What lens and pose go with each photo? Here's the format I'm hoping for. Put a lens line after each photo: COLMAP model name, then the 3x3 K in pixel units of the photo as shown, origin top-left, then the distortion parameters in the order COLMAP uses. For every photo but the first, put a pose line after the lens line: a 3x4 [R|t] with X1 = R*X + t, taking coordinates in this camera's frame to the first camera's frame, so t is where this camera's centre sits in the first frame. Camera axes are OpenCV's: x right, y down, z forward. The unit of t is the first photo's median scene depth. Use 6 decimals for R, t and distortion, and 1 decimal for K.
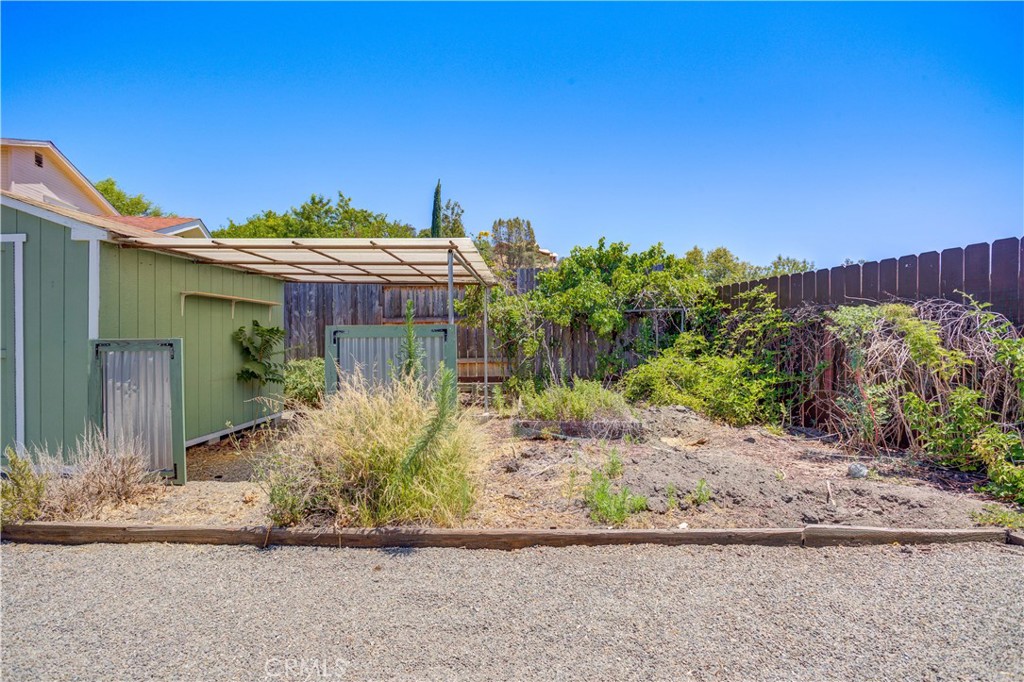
lens RADIAL K [[516.5, 0, 511.7], [0, 516.5, 344.4], [0, 0, 1]] dist [-0.014265, 0.000938]
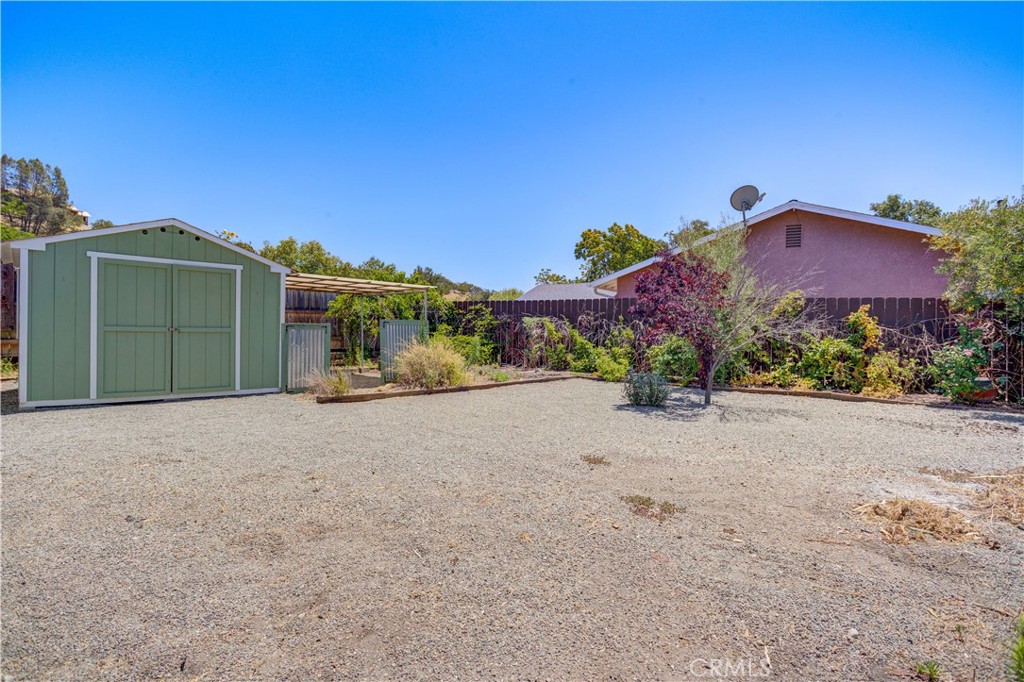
lens RADIAL K [[516.5, 0, 510.0], [0, 516.5, 338.4], [0, 0, 1]] dist [-0.014265, 0.000938]
pose [[0.692683, 0.001468, 0.721241, -1.229834], [-0.013288, 0.999854, 0.010727, 0.011846], [-0.721120, -0.017014, 0.692601, -0.761534]]
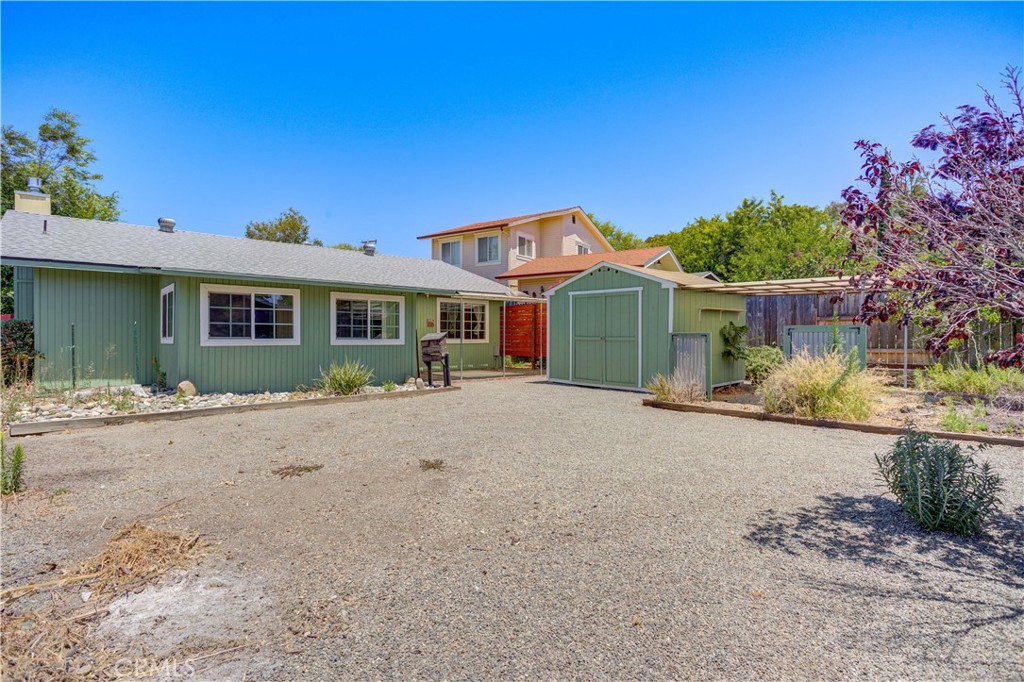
lens RADIAL K [[516.5, 0, 508.5], [0, 516.5, 344.7], [0, 0, 1]] dist [-0.014265, 0.000938]
pose [[0.709039, 0.018775, -0.704920, 0.193711], [-0.009065, 0.999806, 0.017510, 0.007051], [0.705111, -0.006025, 0.709071, -0.806536]]
